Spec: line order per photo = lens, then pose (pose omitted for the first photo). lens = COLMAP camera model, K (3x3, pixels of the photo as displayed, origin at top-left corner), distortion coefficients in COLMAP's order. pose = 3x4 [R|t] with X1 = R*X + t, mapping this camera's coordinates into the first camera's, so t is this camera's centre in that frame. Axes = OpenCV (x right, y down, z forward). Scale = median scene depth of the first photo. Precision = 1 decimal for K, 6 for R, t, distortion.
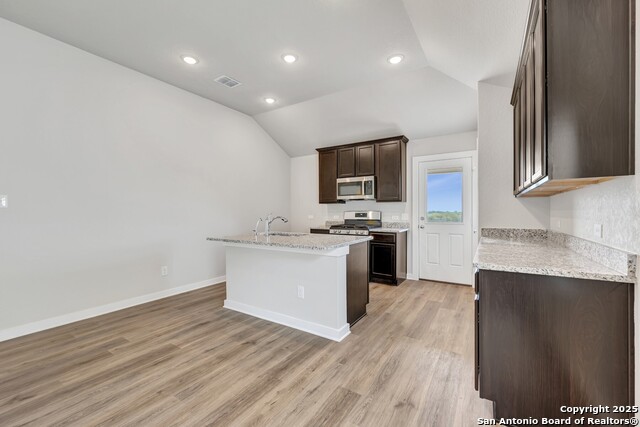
lens RADIAL K [[265.0, 0, 318.9], [0, 265.0, 212.9], [0, 0, 1]] dist [0.003394, -0.001923]
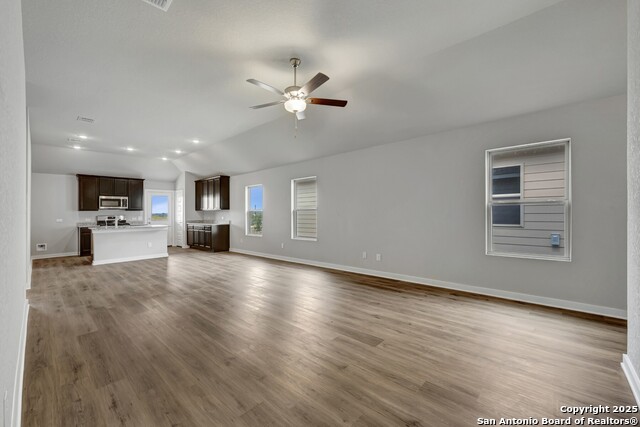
lens RADIAL K [[265.0, 0, 324.0], [0, 265.0, 211.8], [0, 0, 1]] dist [0.003394, -0.001923]
pose [[0.169682, 0.007355, 0.985471, -2.171441], [0.016221, 0.999816, -0.010255, 0.015160], [-0.985365, 0.017726, 0.169532, -1.083545]]
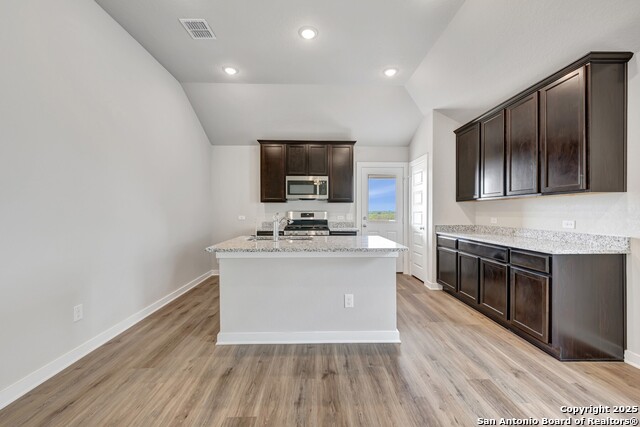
lens RADIAL K [[265.0, 0, 320.3], [0, 265.0, 213.1], [0, 0, 1]] dist [0.003394, -0.001923]
pose [[0.824565, 0.002681, 0.565761, -0.585886], [-0.001994, 0.999996, -0.001834, 0.003291], [-0.565764, 0.000384, 0.824567, 0.278476]]
